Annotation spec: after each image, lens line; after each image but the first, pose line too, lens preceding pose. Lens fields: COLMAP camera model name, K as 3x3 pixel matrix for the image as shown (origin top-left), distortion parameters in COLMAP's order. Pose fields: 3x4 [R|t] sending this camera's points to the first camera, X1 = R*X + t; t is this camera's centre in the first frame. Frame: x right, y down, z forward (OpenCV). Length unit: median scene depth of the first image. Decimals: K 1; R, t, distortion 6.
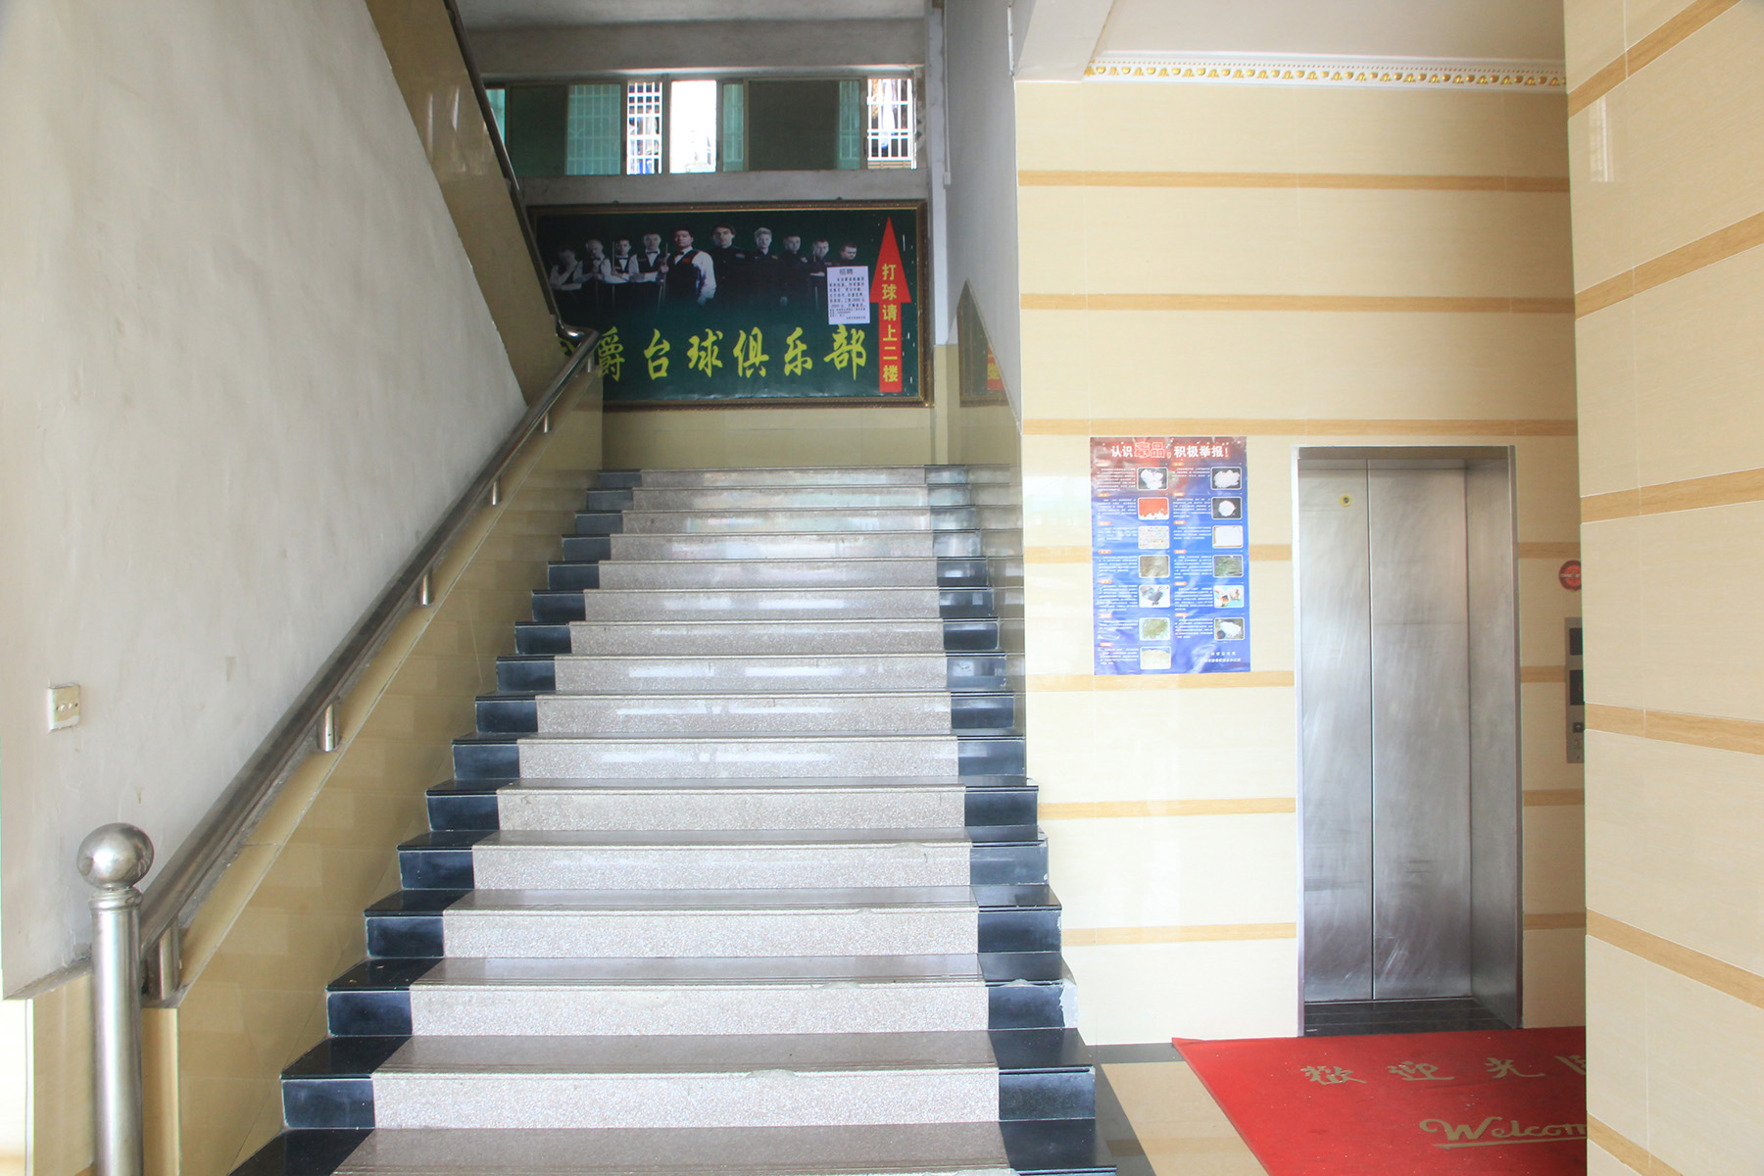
lens RADIAL K [[1221.1, 0, 878.7], [0, 1221.1, 584.2], [0, 0, 1]] dist [-0.059082, 0.012734]
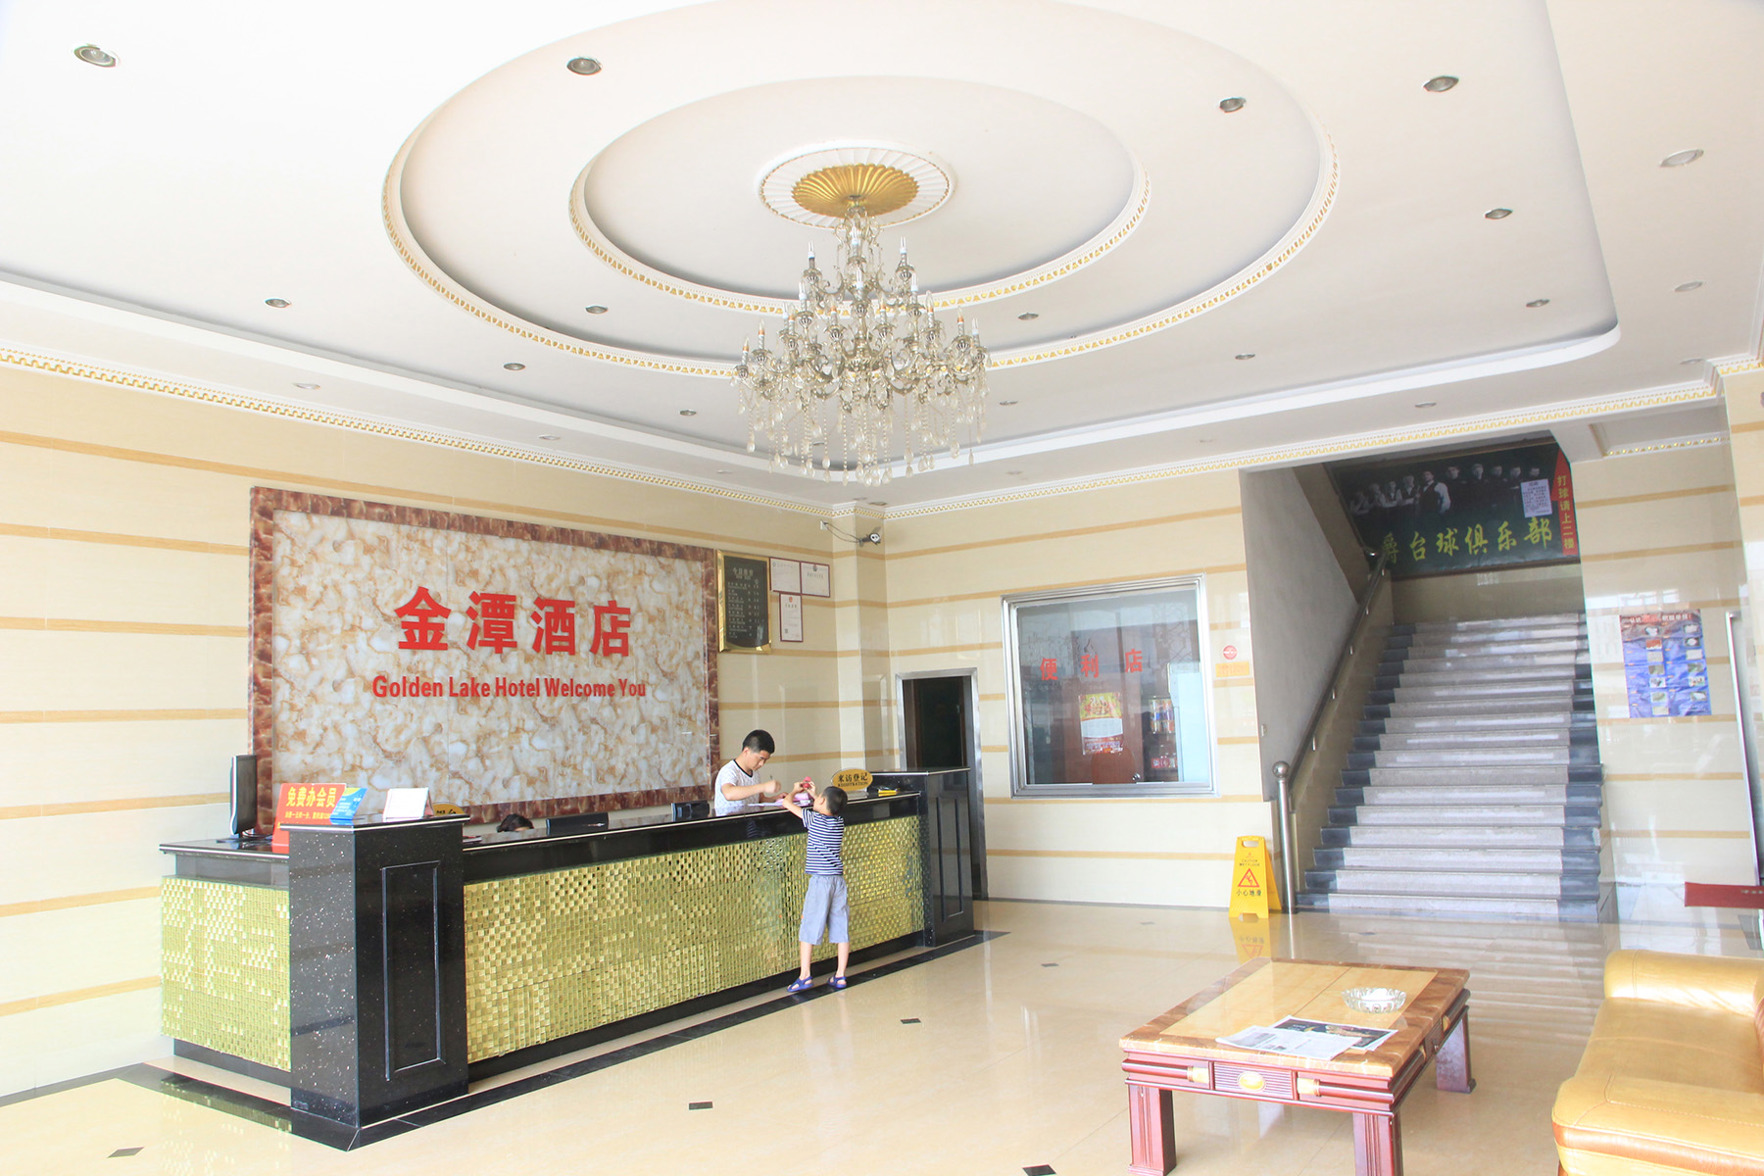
lens RADIAL K [[1221.1, 0, 867.6], [0, 1221.1, 586.4], [0, 0, 1]] dist [-0.059082, 0.012734]
pose [[0.813790, -0.086549, -0.574678, 0.259428], [0.048592, 0.995519, -0.081120, -0.048879], [0.579124, 0.038090, 0.814349, -1.357436]]
